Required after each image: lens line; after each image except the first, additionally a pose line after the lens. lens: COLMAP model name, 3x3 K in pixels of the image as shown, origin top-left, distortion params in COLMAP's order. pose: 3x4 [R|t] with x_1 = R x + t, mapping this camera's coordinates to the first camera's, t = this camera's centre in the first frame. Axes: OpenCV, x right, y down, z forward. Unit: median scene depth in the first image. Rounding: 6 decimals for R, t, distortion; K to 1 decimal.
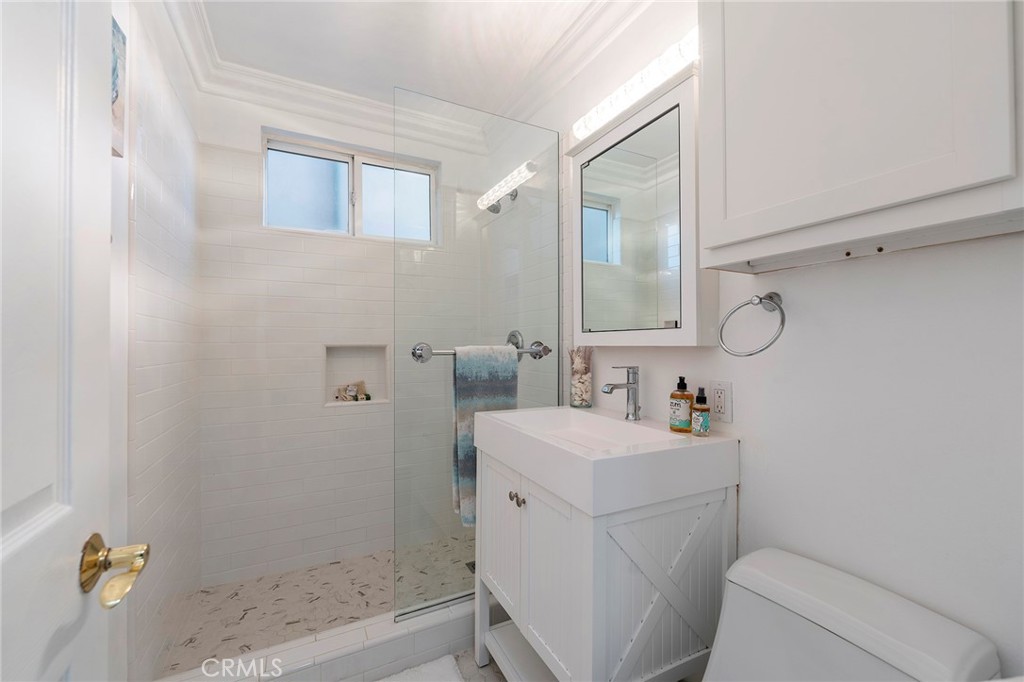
lens RADIAL K [[423.5, 0, 511.2], [0, 423.5, 343.7], [0, 0, 1]] dist [0.000198, -0.000203]
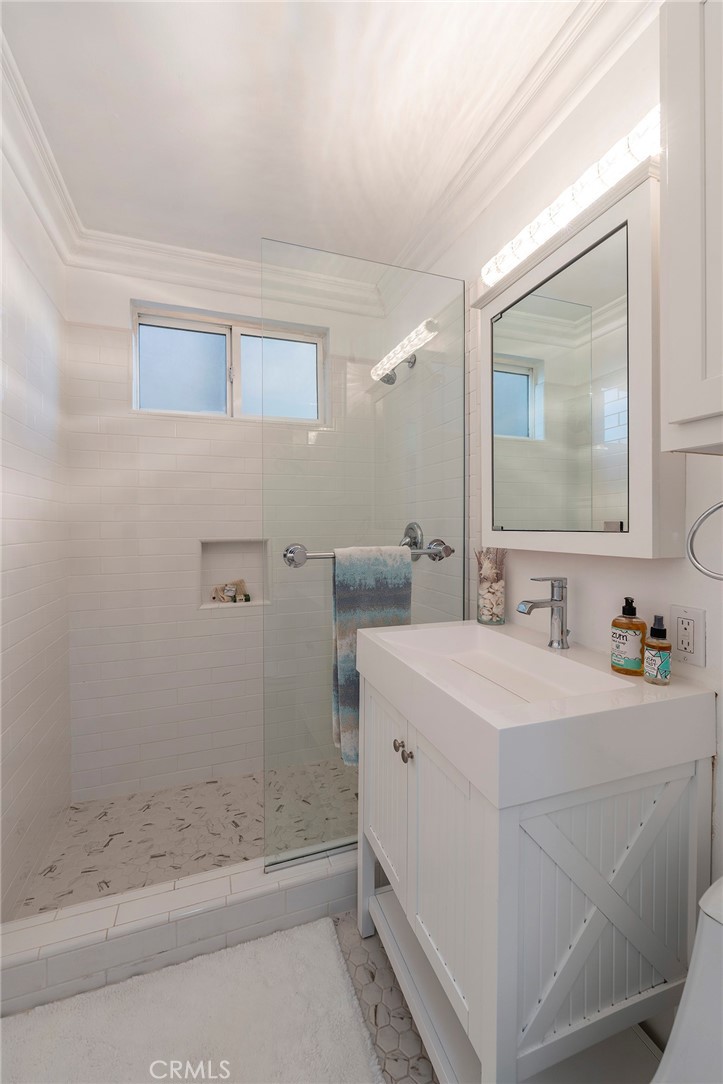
lens RADIAL K [[448.3, 0, 363.2], [0, 448.3, 531.5], [0, 0, 1]] dist [0.000198, -0.000203]
pose [[0.991042, -0.000498, -0.133553, 0.038998], [0.002850, 0.999844, 0.017424, -0.039526], [0.133524, -0.017649, 0.990888, 0.131919]]
